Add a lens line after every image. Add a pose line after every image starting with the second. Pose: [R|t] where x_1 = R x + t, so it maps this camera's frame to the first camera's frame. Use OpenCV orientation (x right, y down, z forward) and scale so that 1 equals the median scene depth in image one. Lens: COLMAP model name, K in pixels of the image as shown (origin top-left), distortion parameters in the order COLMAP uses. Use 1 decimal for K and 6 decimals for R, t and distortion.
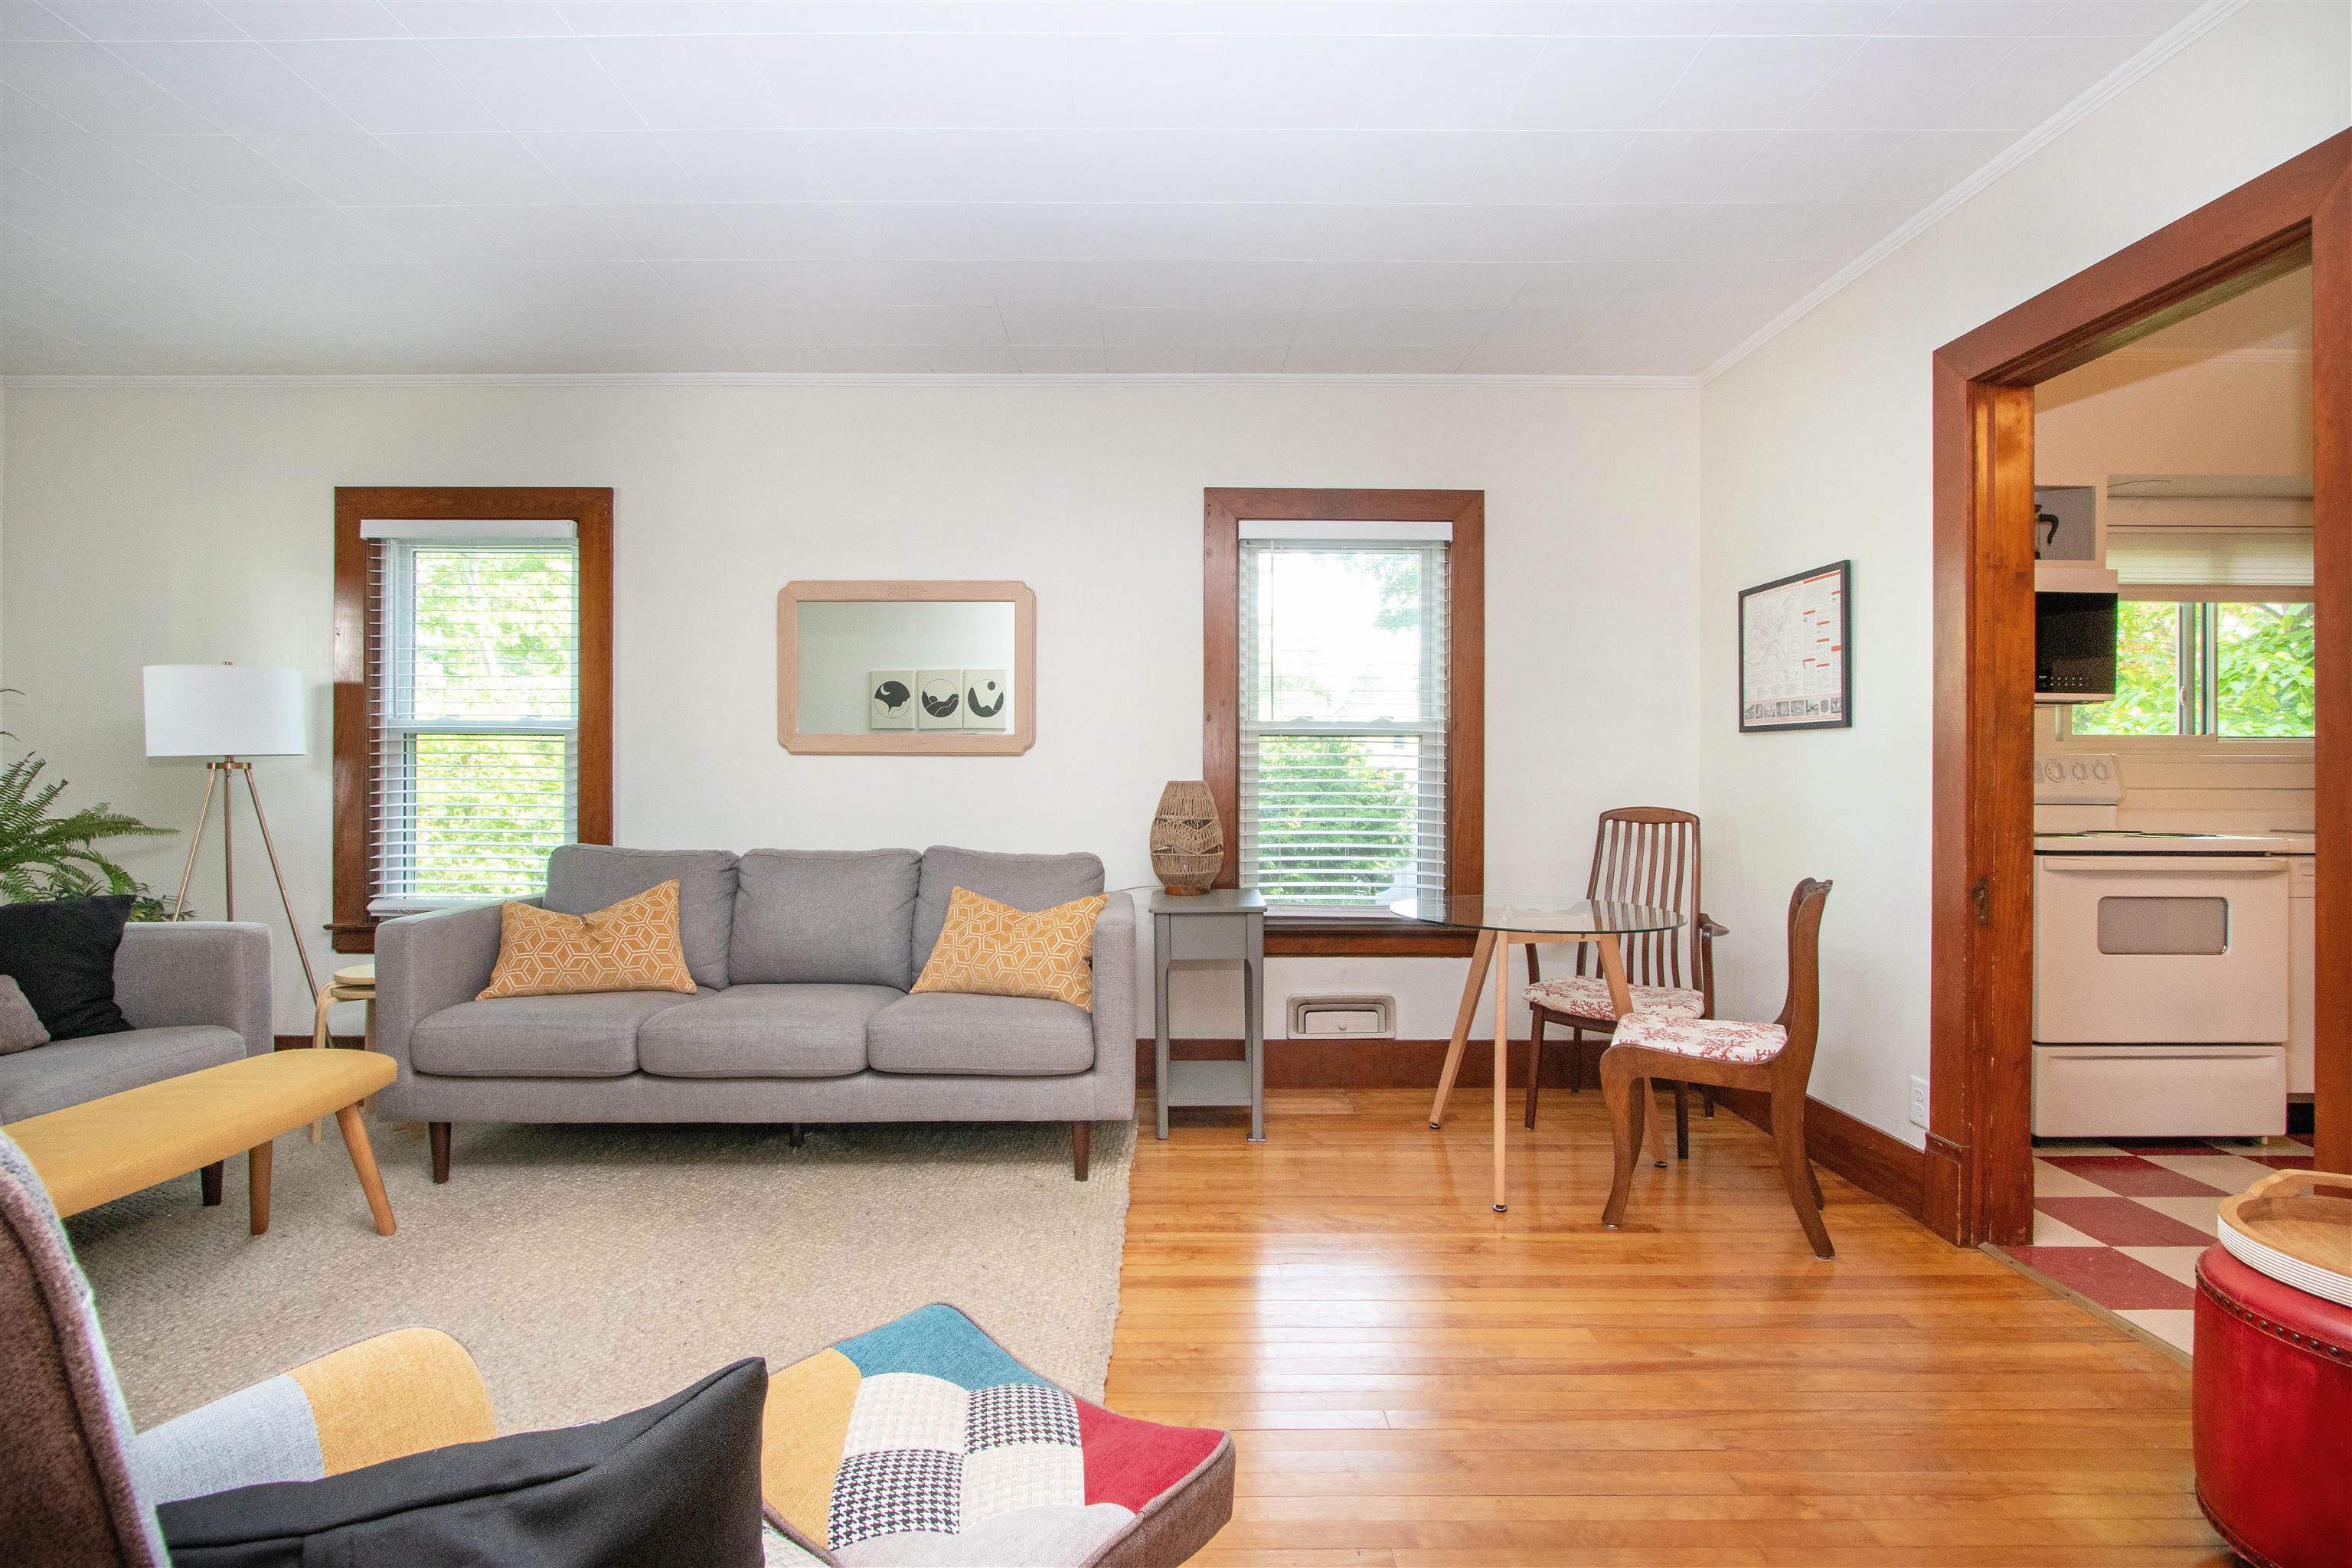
lens RADIAL K [[1142.2, 0, 1160.0], [0, 1142.2, 769.4], [0, 0, 1]] dist [-0.015888, 0.001996]
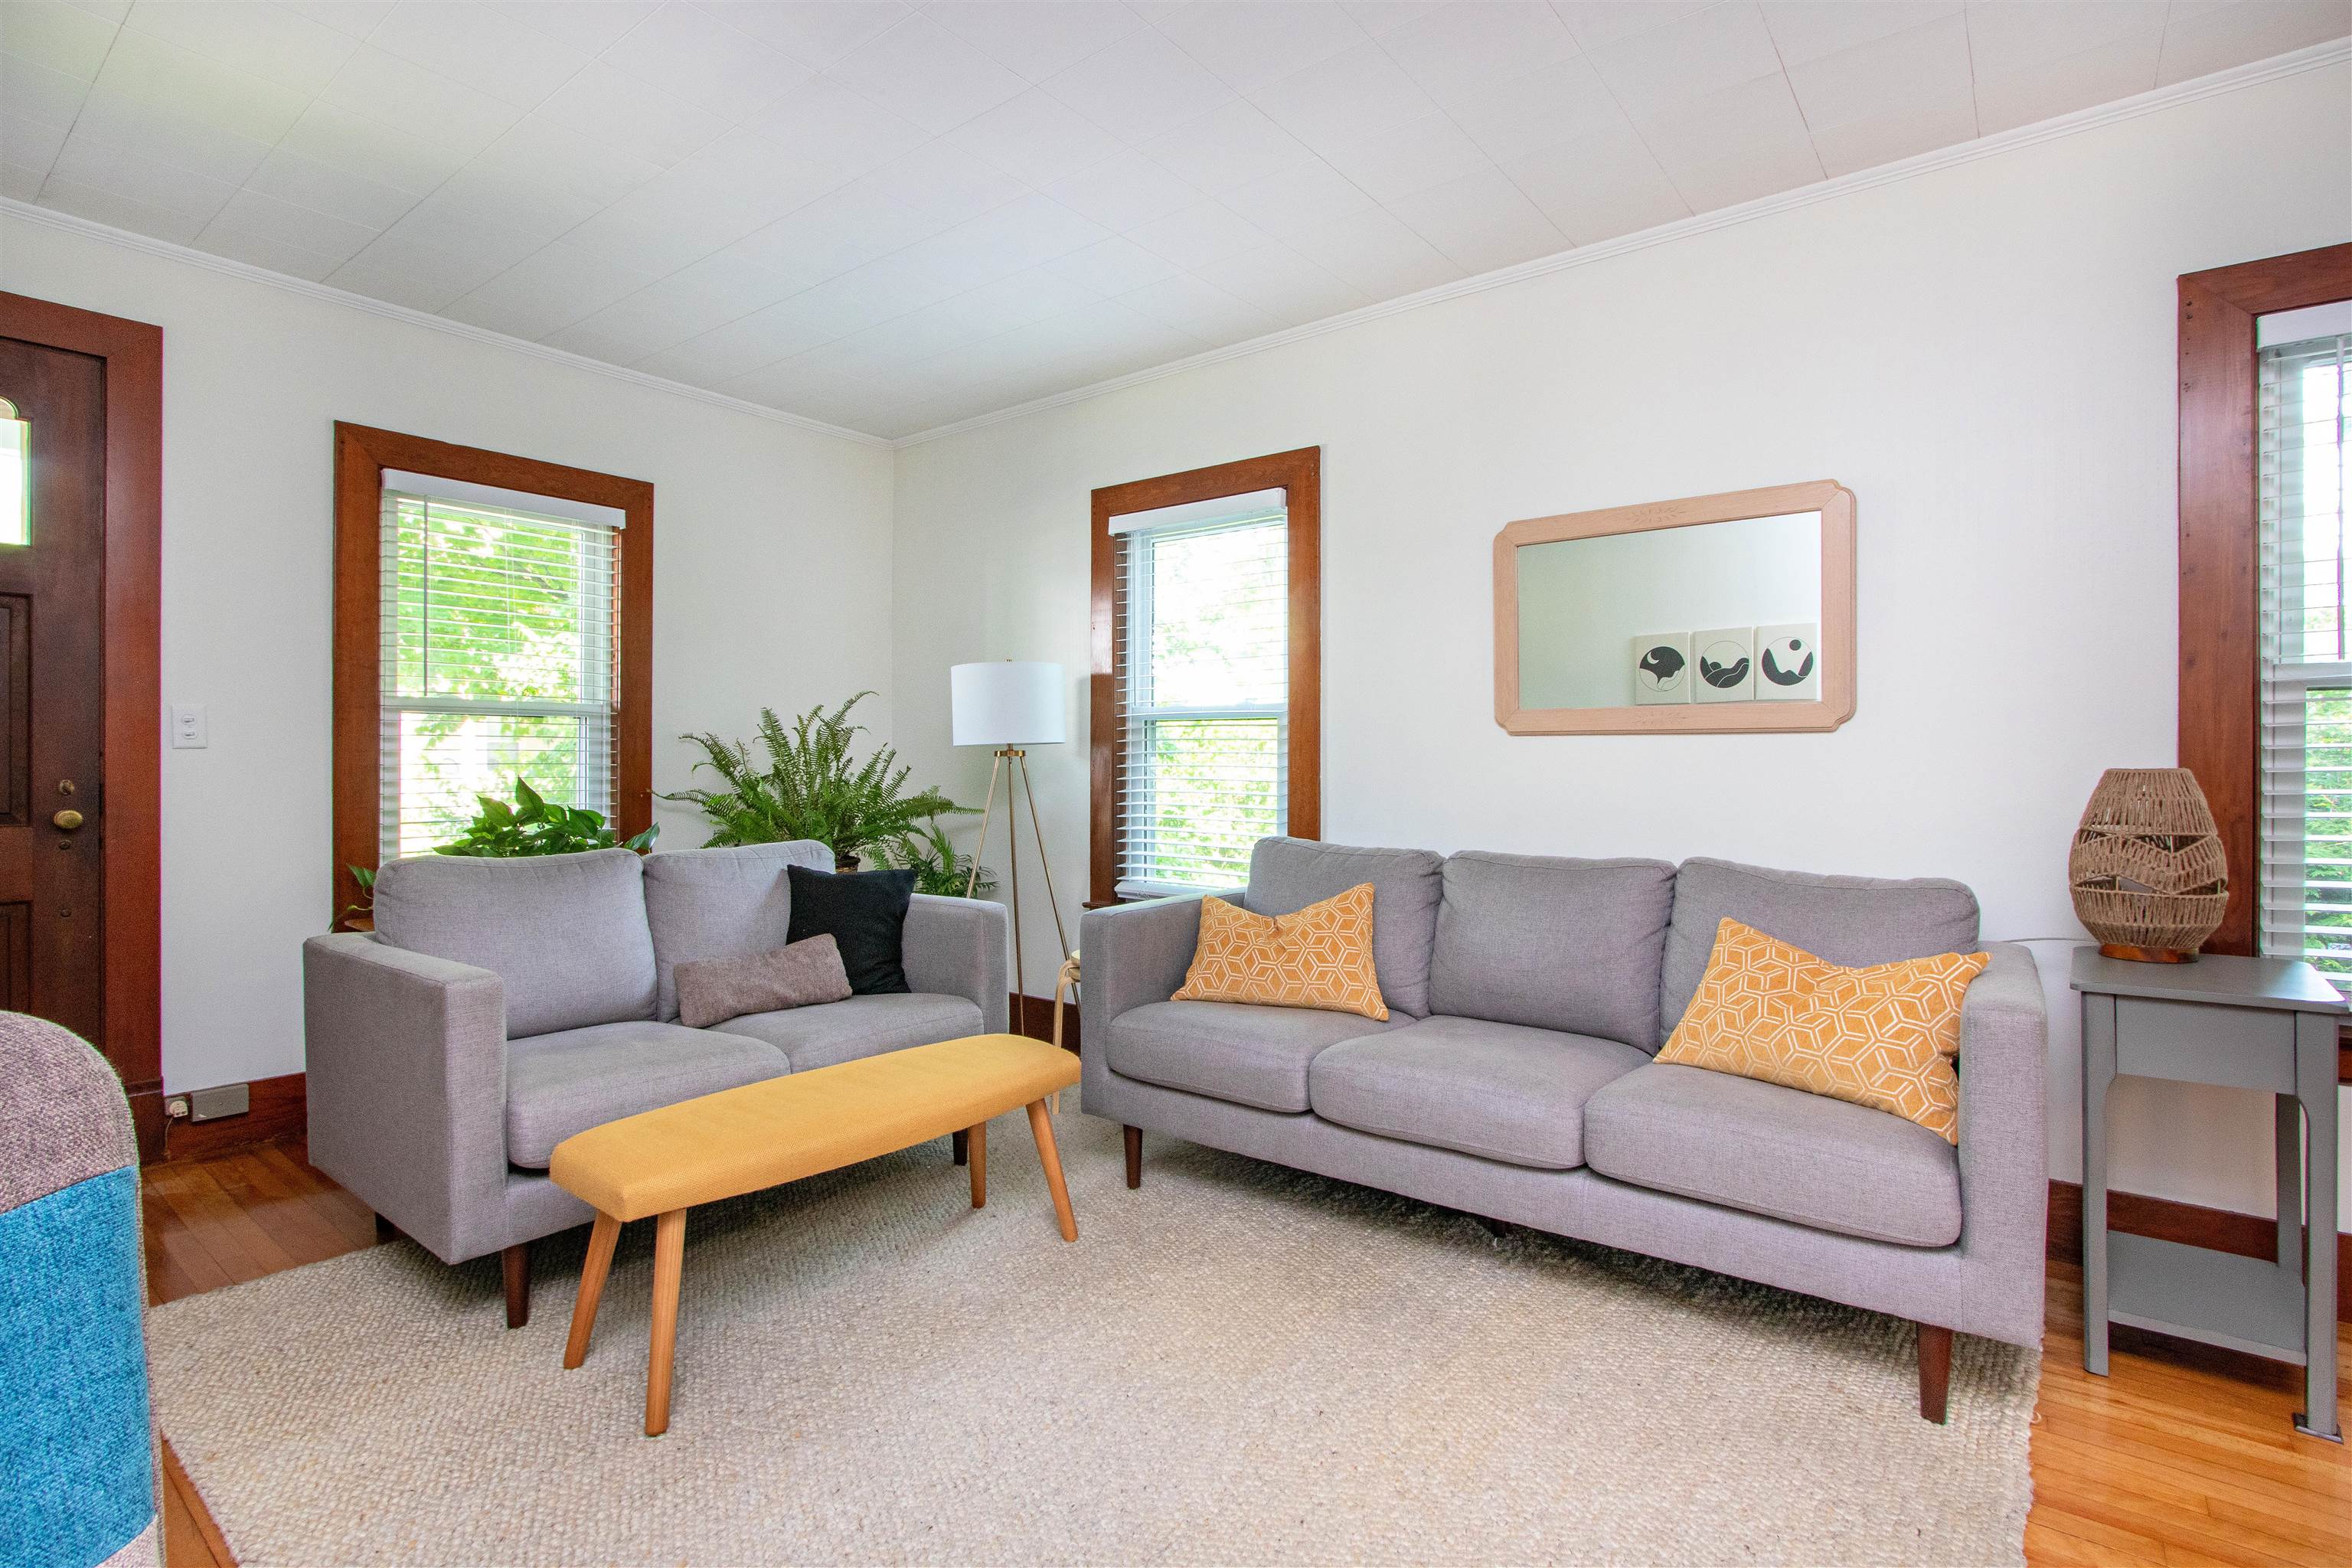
lens RADIAL K [[1142.2, 0, 1171.3], [0, 1142.2, 766.5], [0, 0, 1]] dist [-0.015888, 0.001996]
pose [[0.790671, 0.000439, -0.612241, -0.018291], [0.005772, 0.999950, 0.008172, 0.001203], [0.612214, -0.009995, 0.790629, 0.228441]]
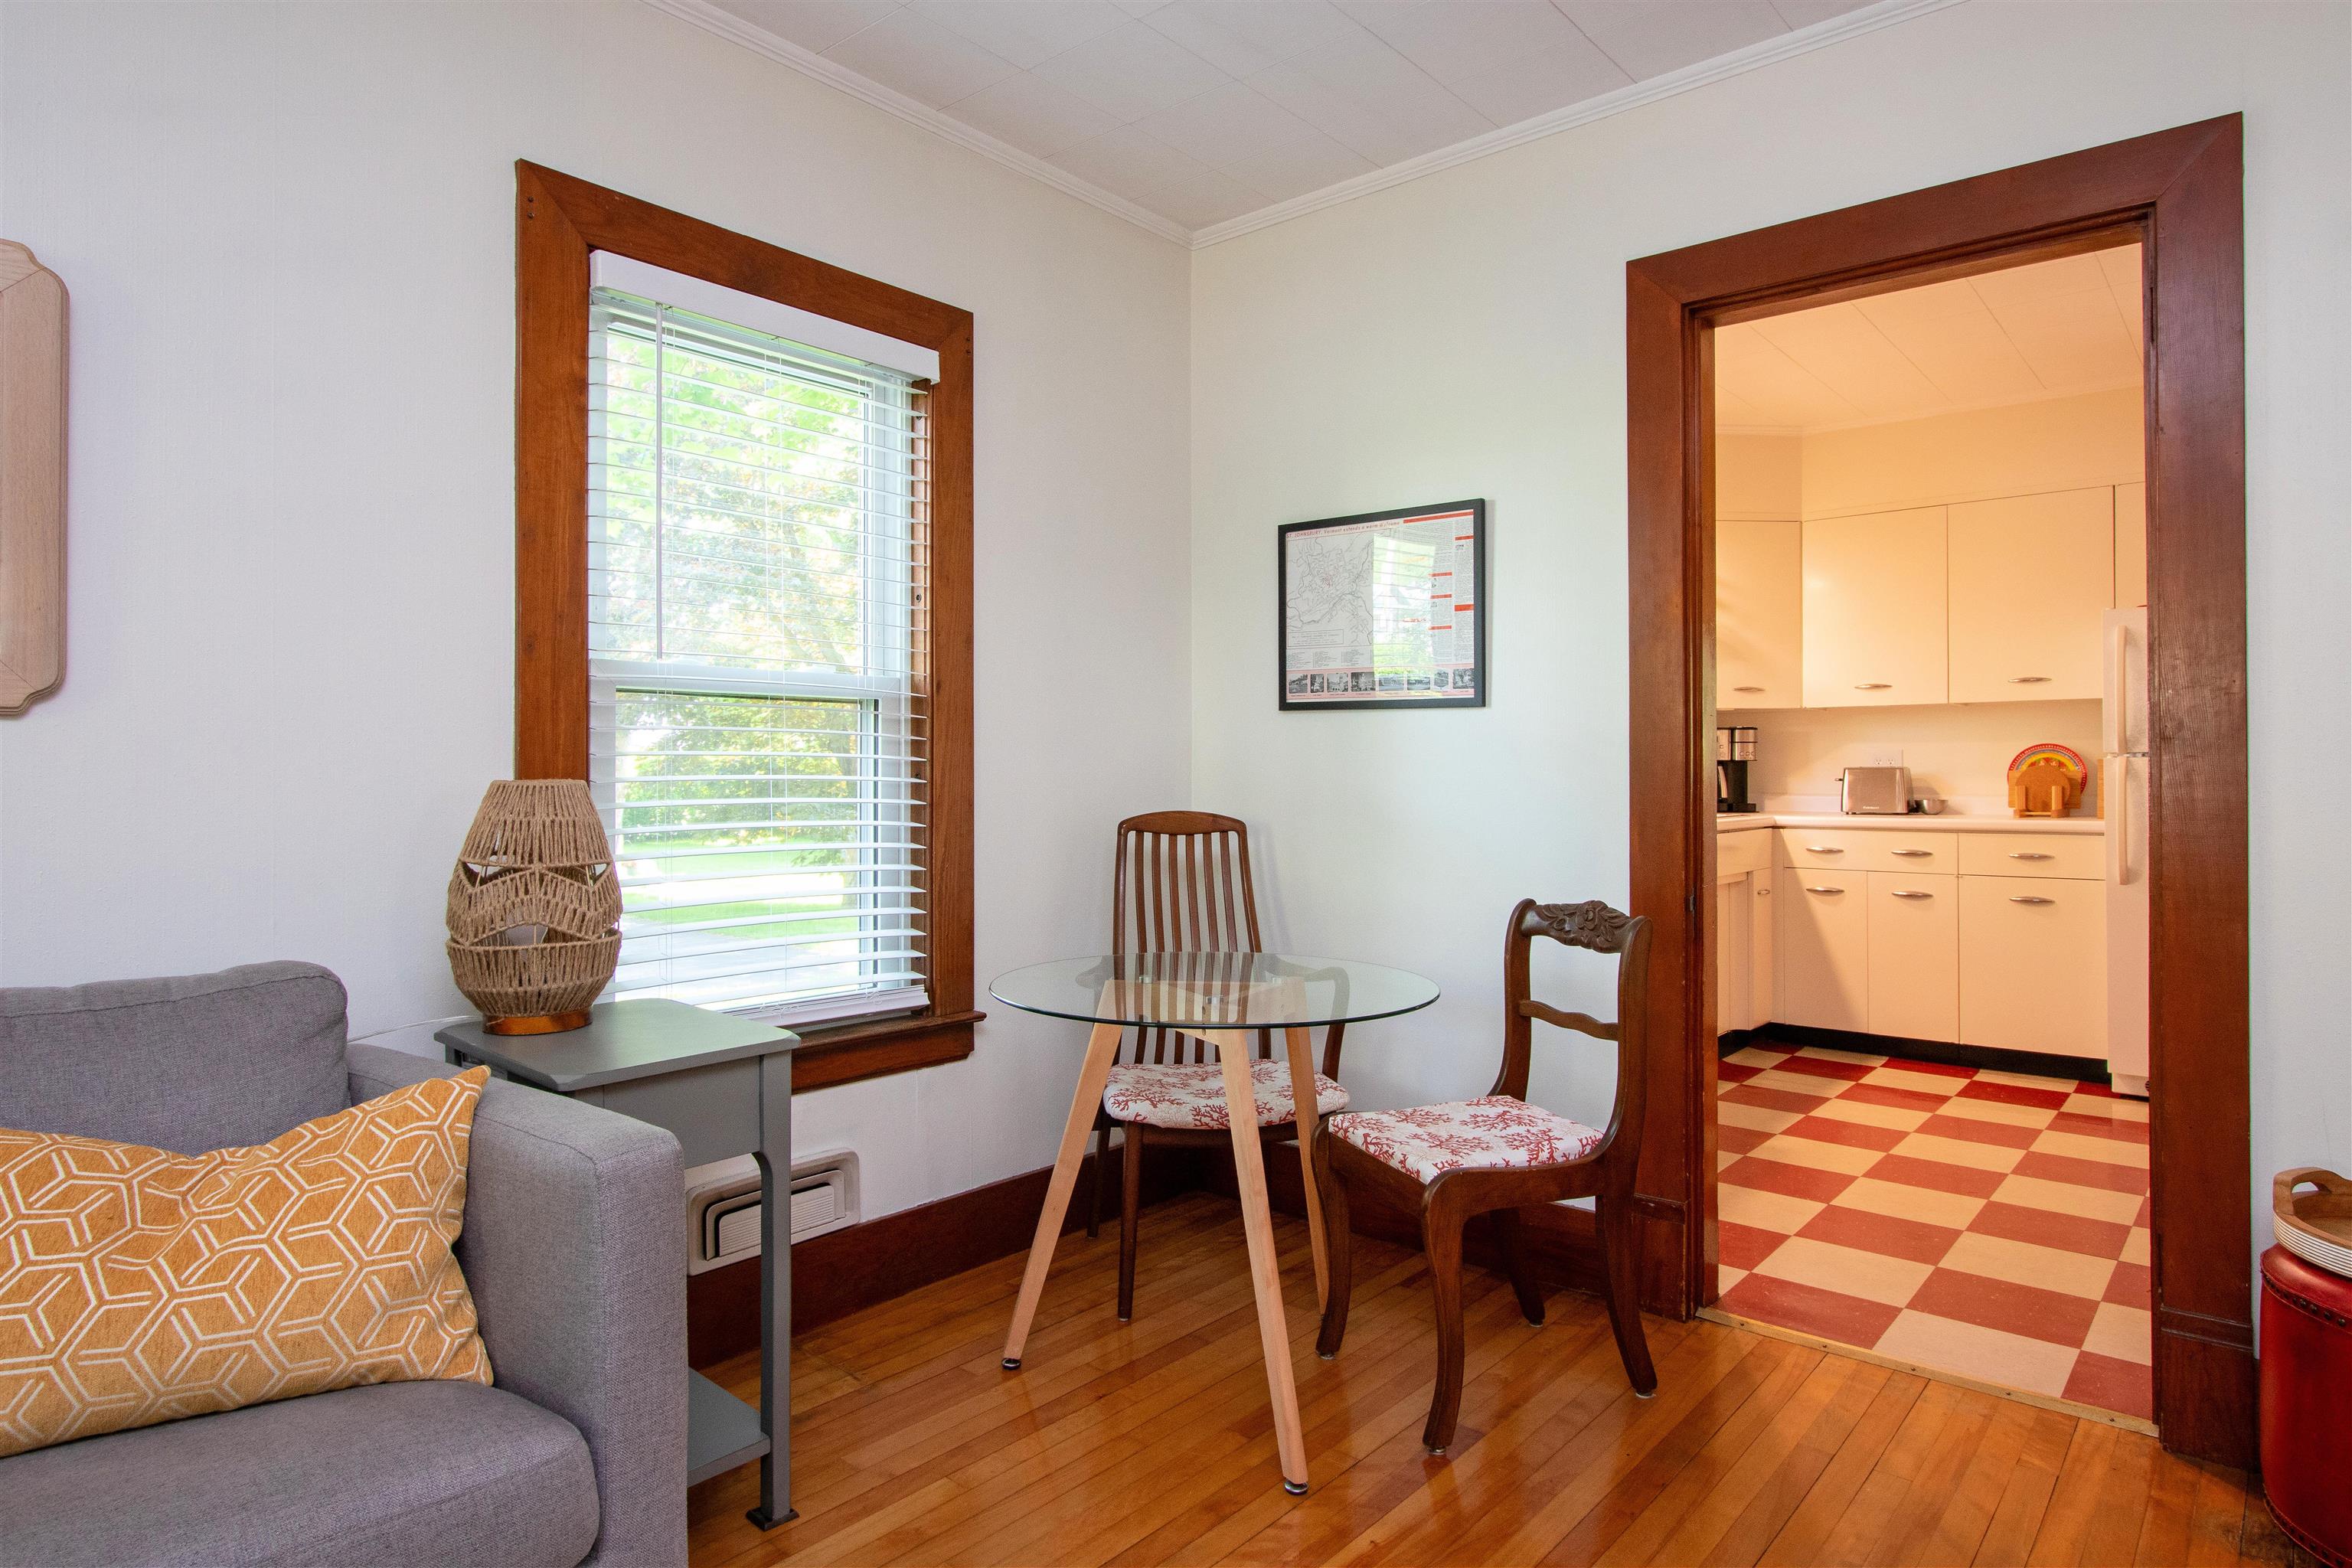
lens RADIAL K [[1349.3, 0, 1156.6], [0, 1349.3, 763.8], [0, 0, 1]] dist [-0.015886, 0.004497]
pose [[0.646726, -0.000401, 0.762723, -0.231309], [-0.001913, 0.999996, 0.002147, 0.001547], [-0.762720, -0.002847, 0.646722, 0.474929]]
